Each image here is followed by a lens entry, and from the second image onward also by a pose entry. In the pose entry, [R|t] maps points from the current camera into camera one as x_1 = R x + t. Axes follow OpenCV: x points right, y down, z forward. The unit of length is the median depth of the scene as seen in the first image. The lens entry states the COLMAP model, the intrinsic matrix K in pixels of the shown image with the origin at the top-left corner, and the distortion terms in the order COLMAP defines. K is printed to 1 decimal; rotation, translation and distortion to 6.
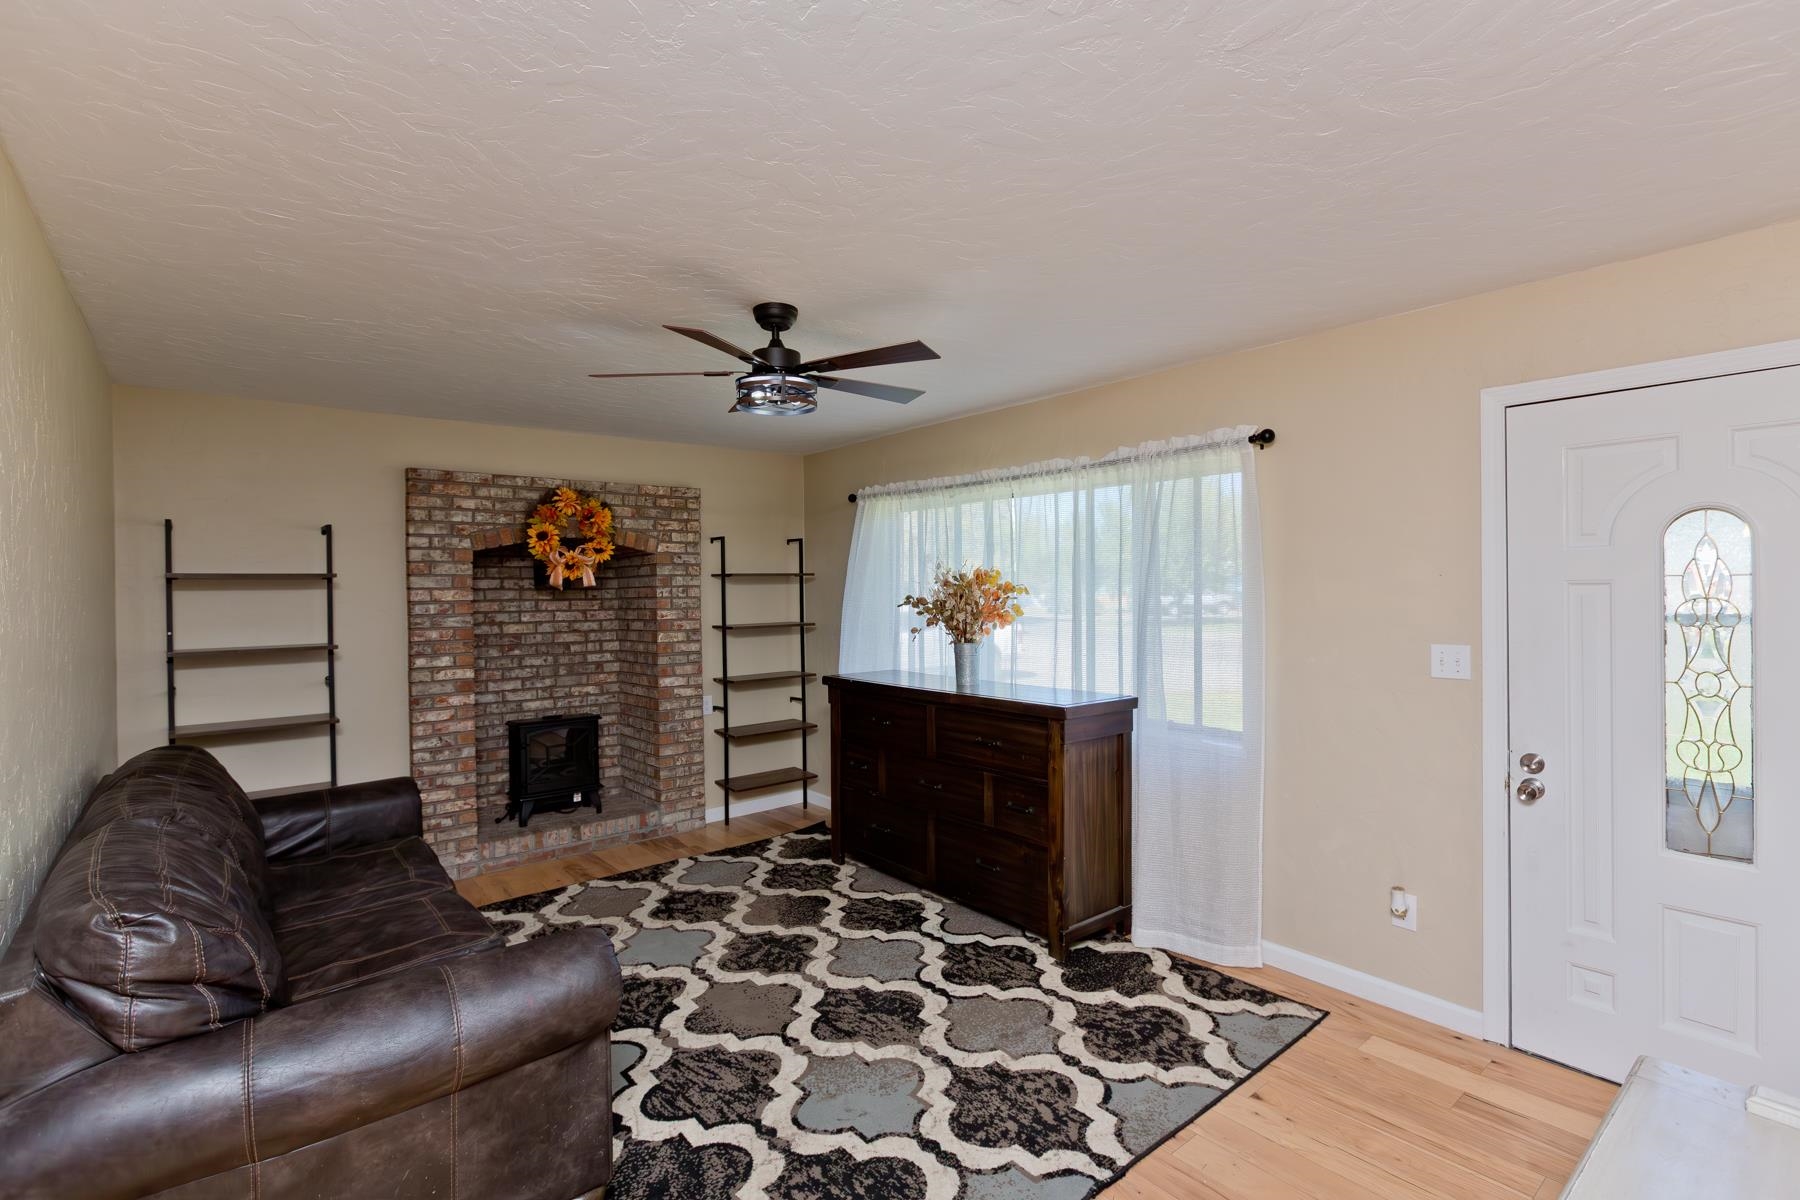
lens RADIAL K [[833.5, 0, 897.3], [0, 833.5, 596.0], [0, 0, 1]] dist [-0.003312, -0.000592]
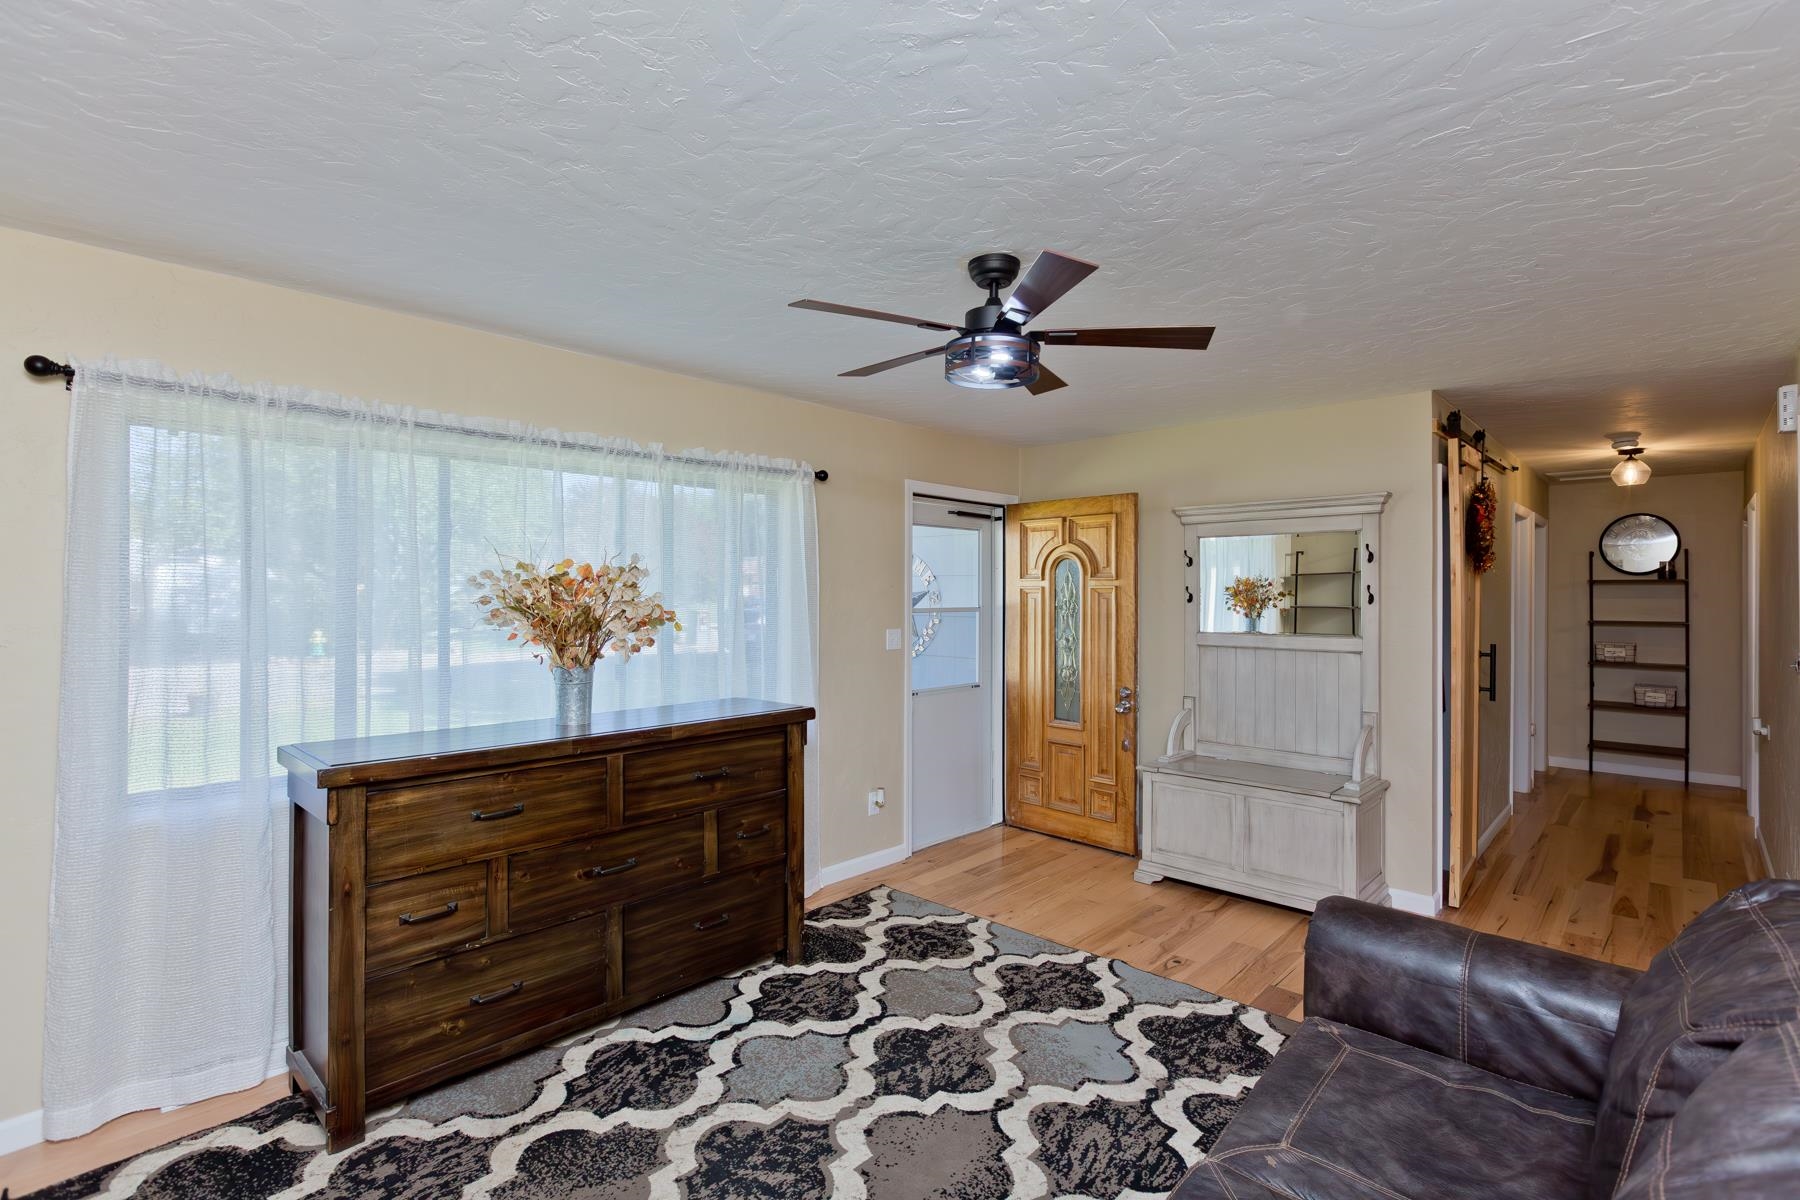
lens RADIAL K [[833.5, 0, 897.3], [0, 833.5, 596.0], [0, 0, 1]] dist [-0.003312, -0.000592]
pose [[-0.129494, 0.008712, 0.991542, -1.020488], [0.006663, 0.999946, -0.007916, 0.005851], [-0.991558, 0.005581, -0.129546, 1.260774]]
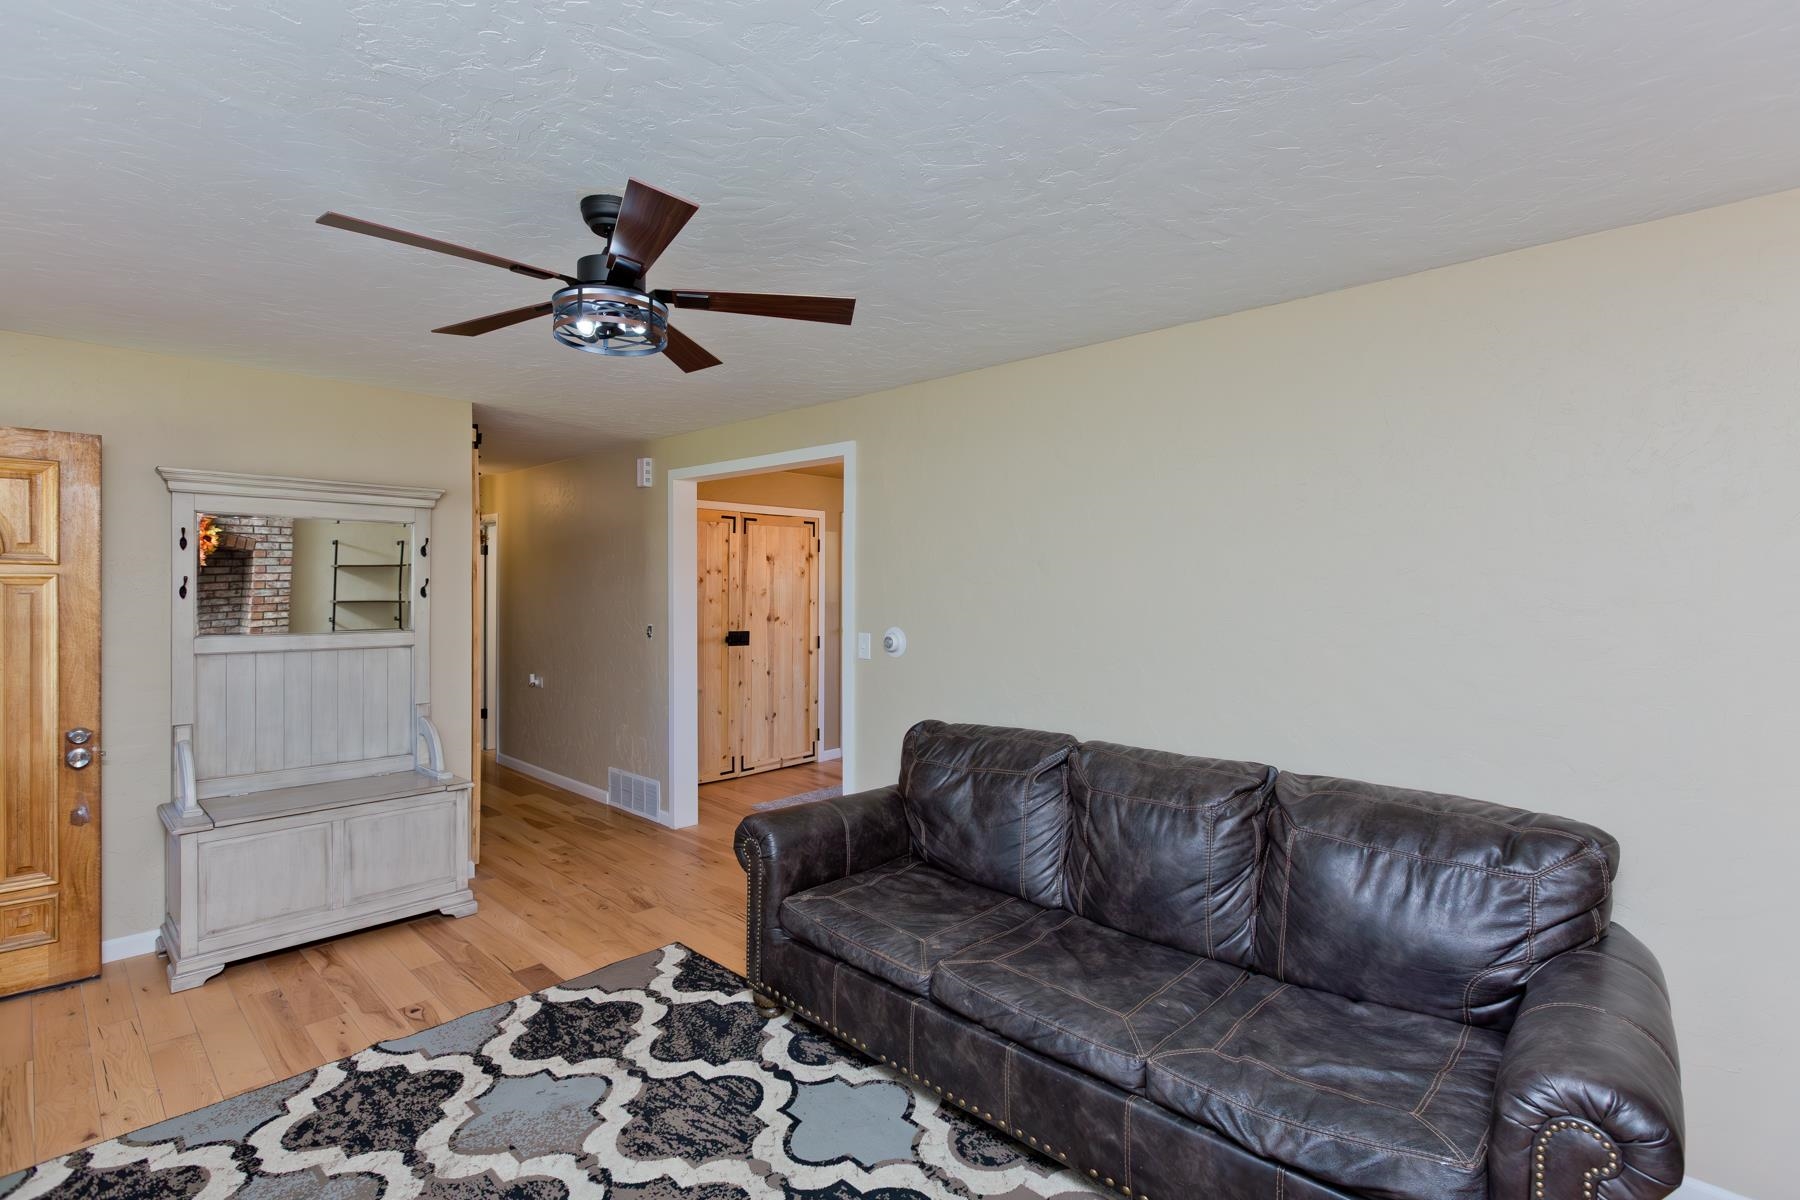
lens RADIAL K [[833.5, 0, 897.3], [0, 833.5, 596.0], [0, 0, 1]] dist [-0.003312, -0.000592]
pose [[-0.992301, 0.005993, -0.123703, -0.317488], [0.003941, 0.999851, 0.016828, -0.010387], [0.123785, 0.016211, -0.992177, 1.841175]]
